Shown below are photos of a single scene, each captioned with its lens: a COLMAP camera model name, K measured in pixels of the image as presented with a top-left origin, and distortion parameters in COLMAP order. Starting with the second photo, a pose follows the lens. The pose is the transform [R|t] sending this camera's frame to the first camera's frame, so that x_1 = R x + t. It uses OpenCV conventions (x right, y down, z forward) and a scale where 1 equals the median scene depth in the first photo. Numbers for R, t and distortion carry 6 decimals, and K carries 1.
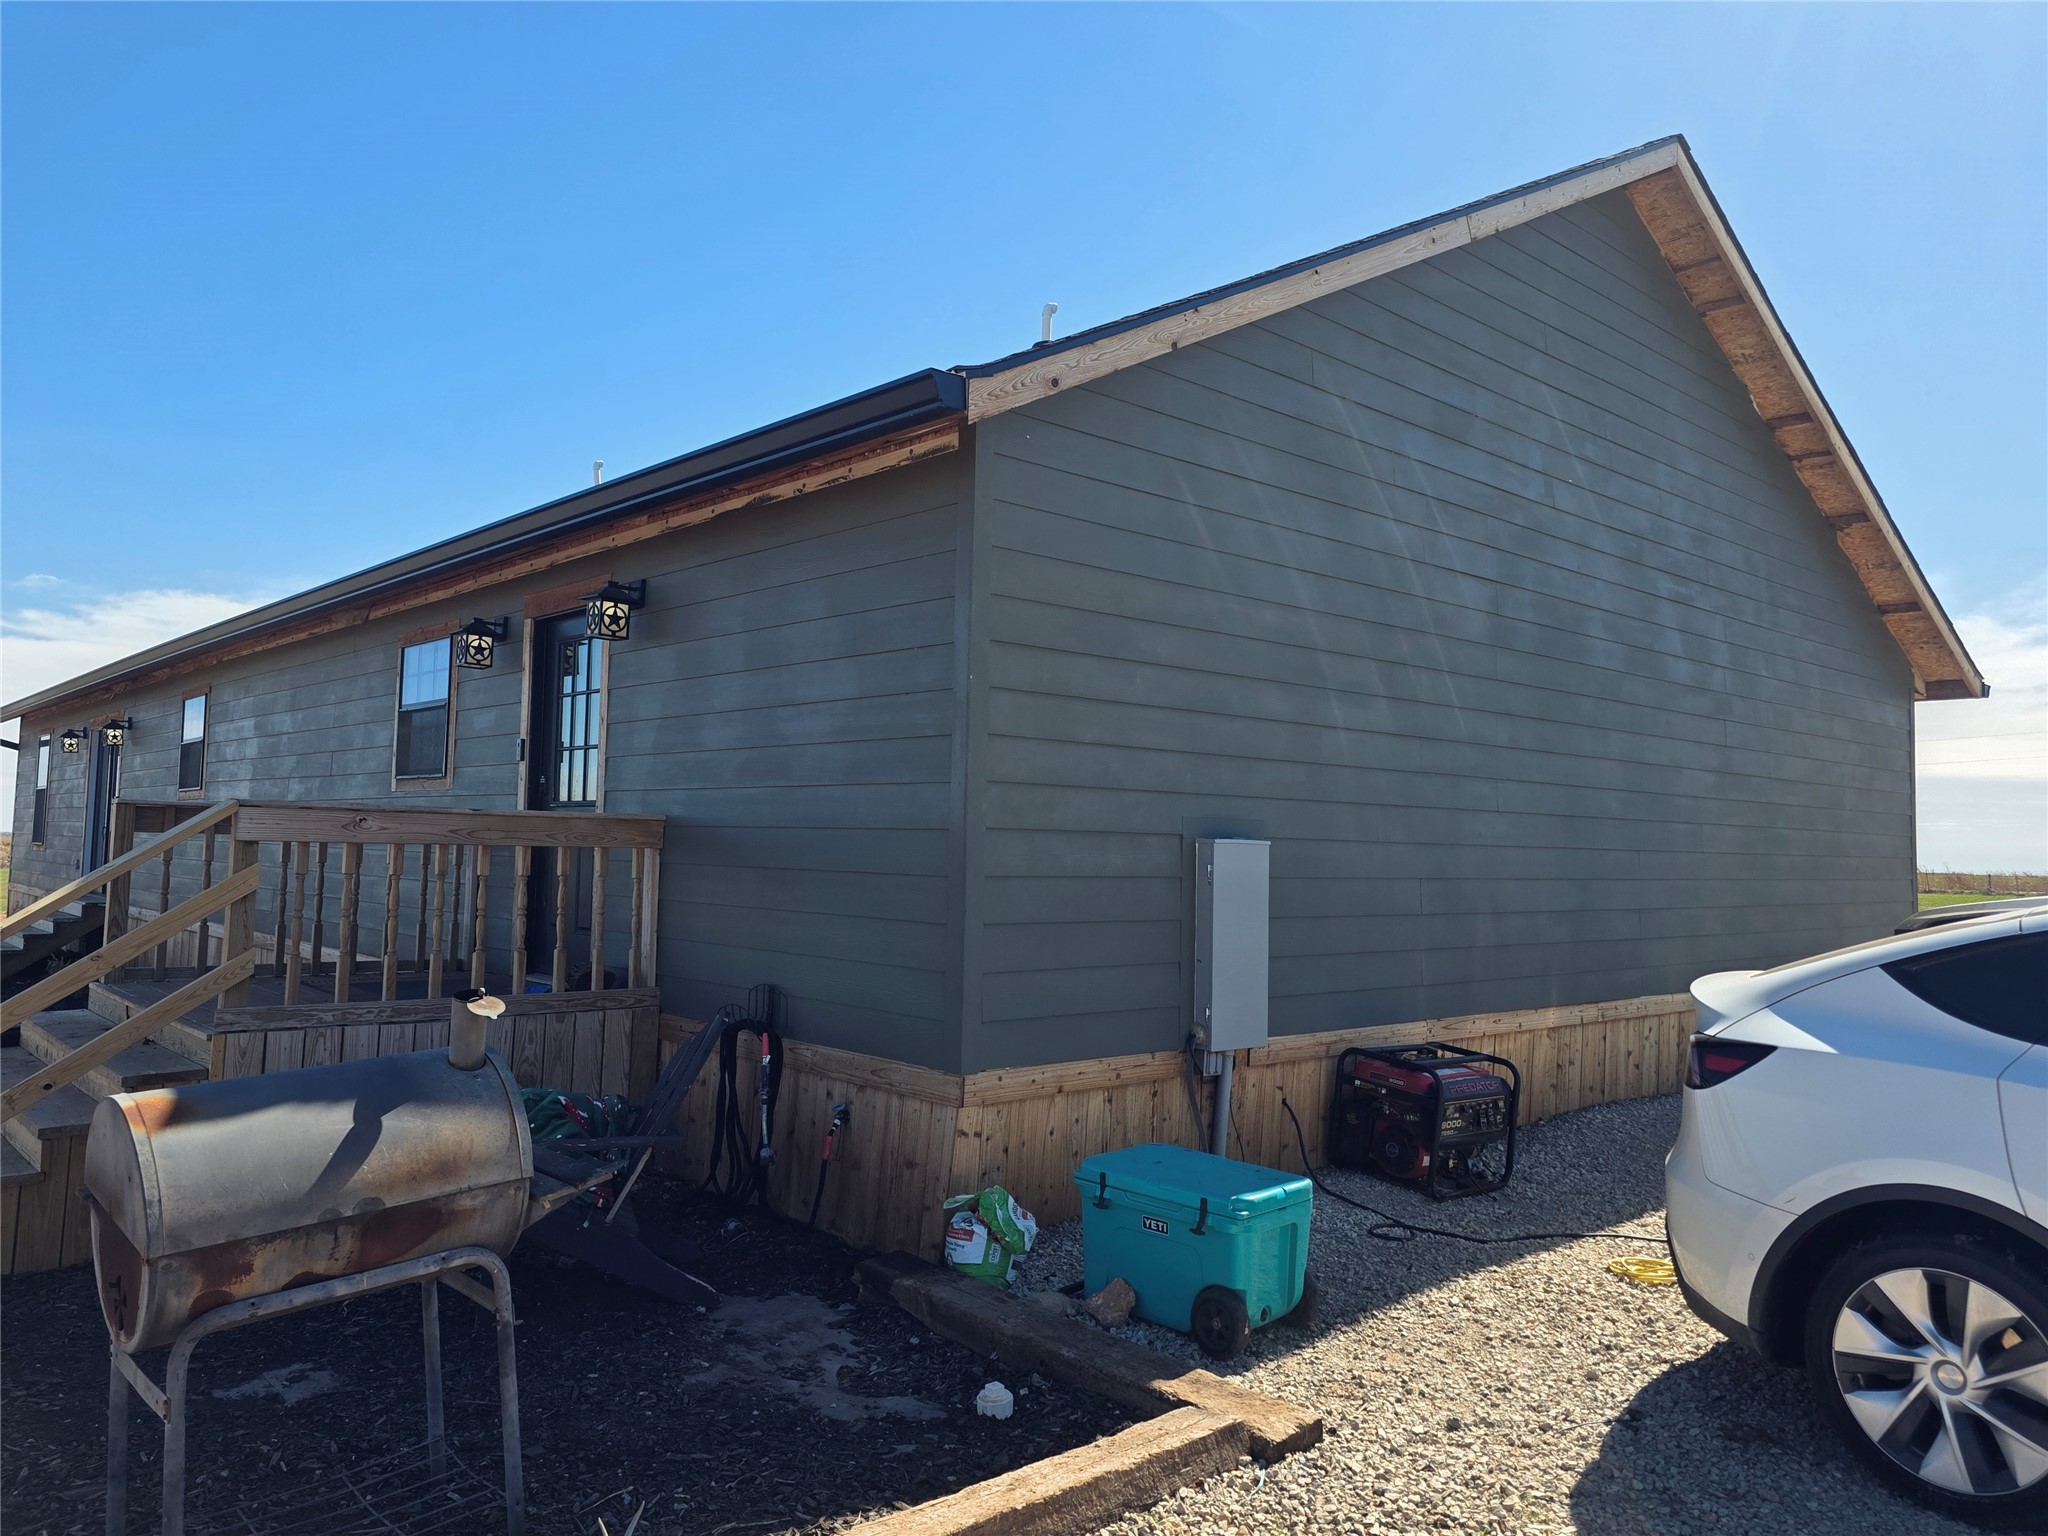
lens RADIAL K [[1485.6, 0, 1024.0], [0, 1485.6, 768.0], [0, 0, 1]] dist [0.000151, -0.001525]
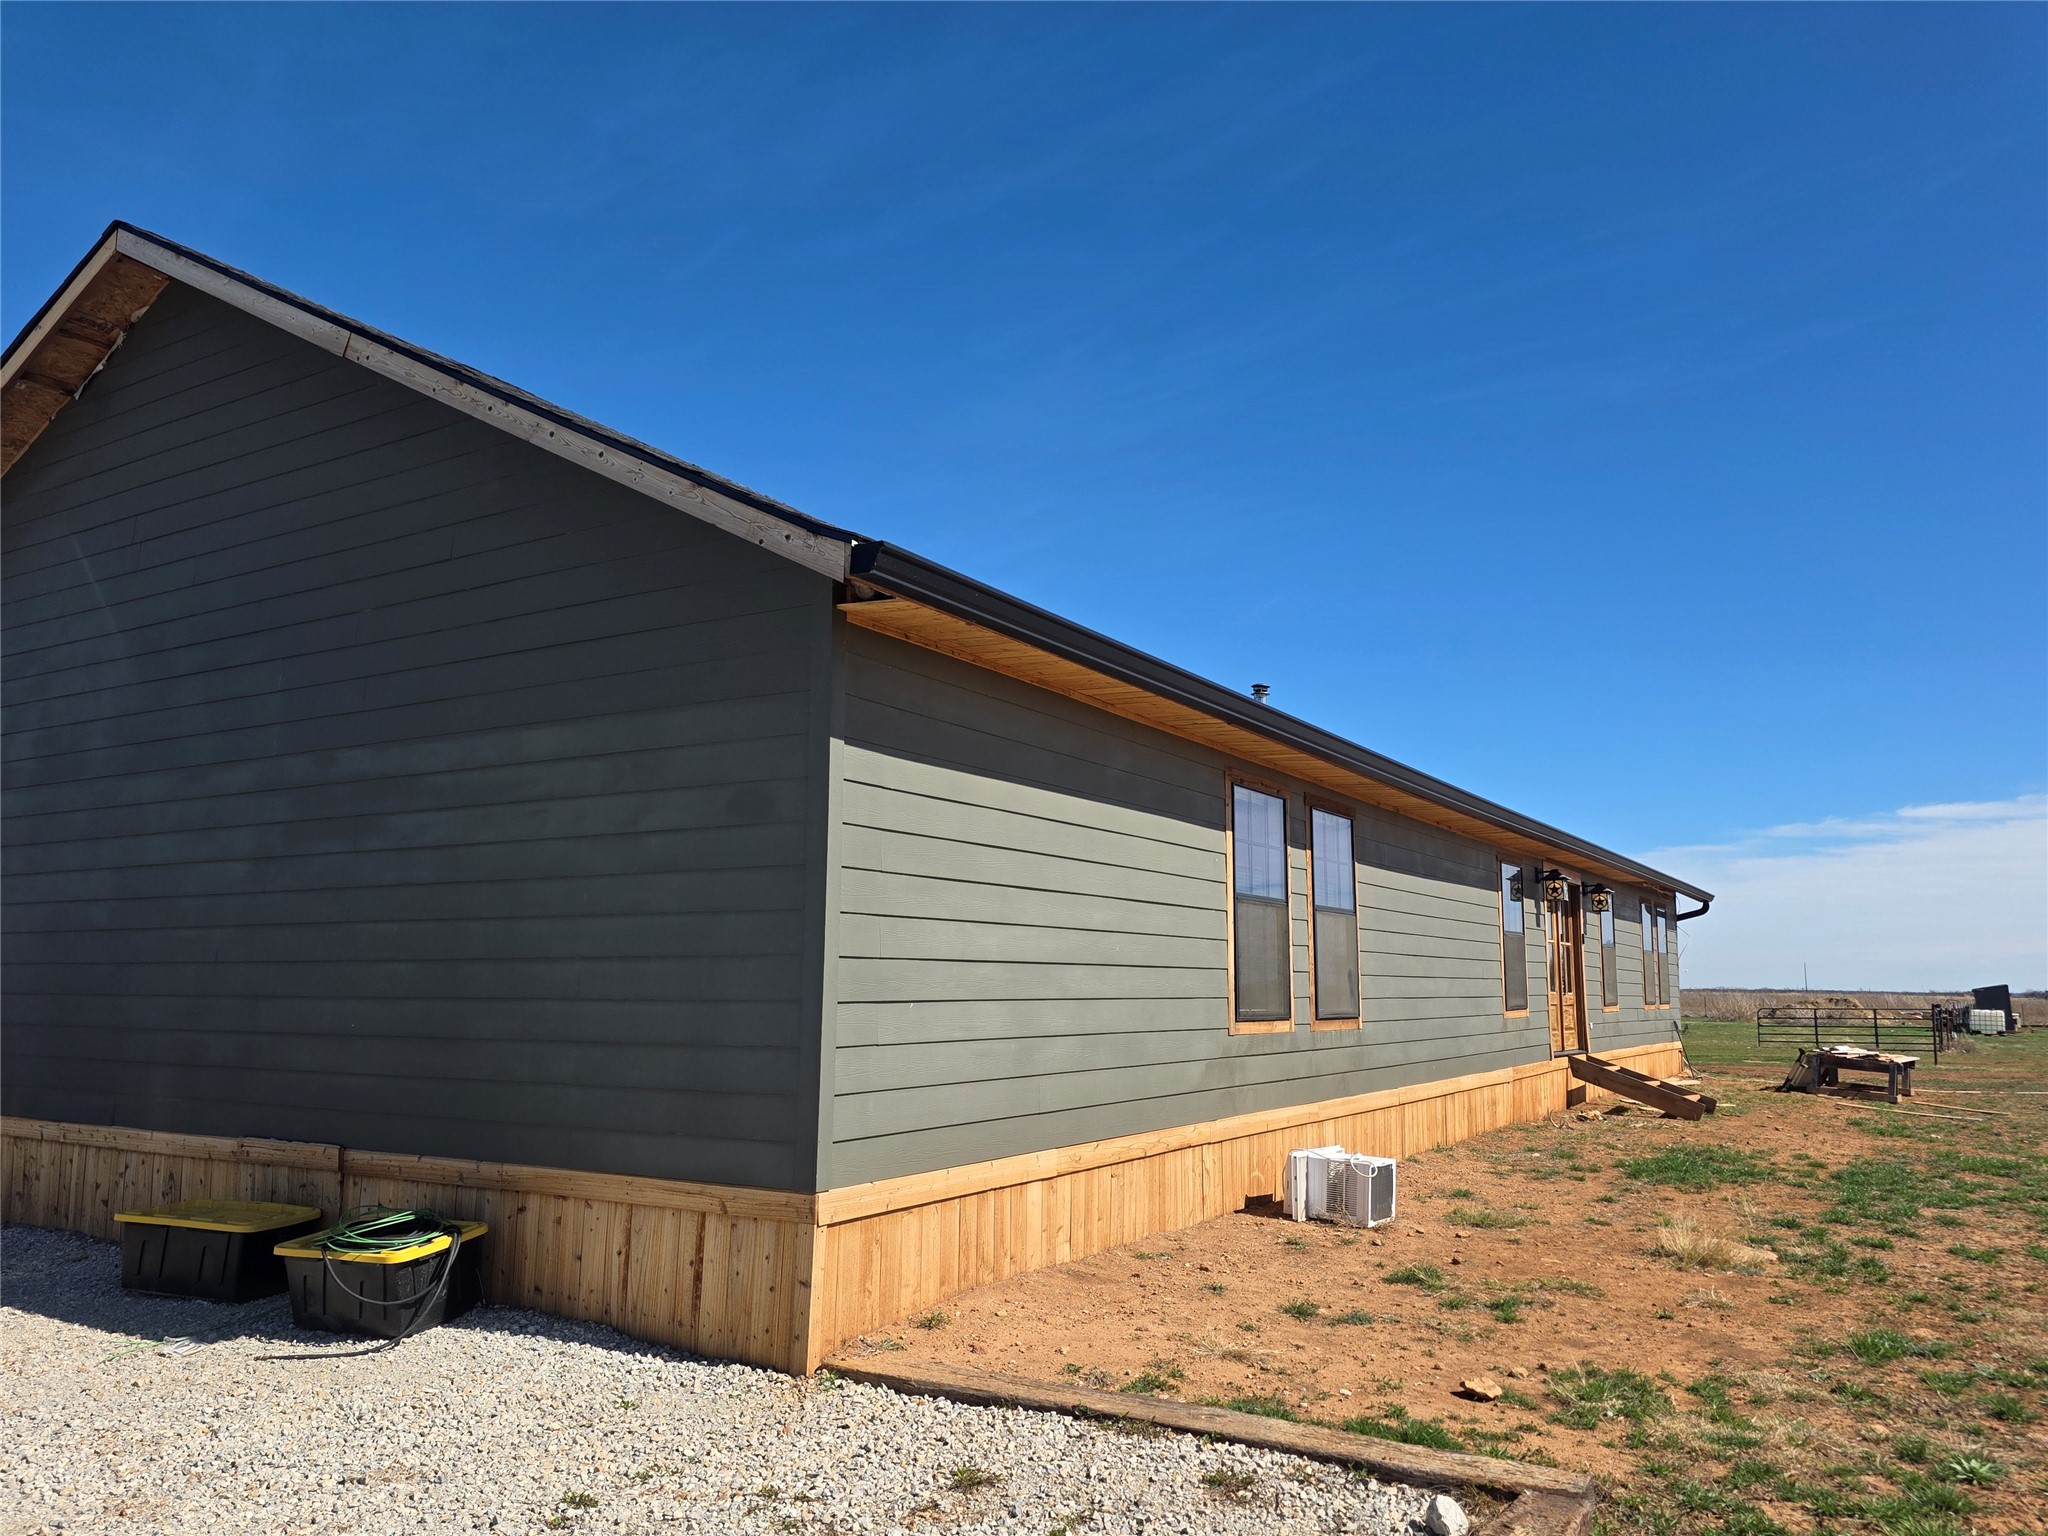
lens RADIAL K [[1485.6, 0, 1024.0], [0, 1485.6, 768.0], [0, 0, 1]] dist [0.000151, -0.001525]
pose [[0.284674, -0.155343, -0.945954, 1.488553], [0.054550, 0.987809, -0.145800, 0.102719], [0.957071, -0.010096, 0.289678, 1.292804]]
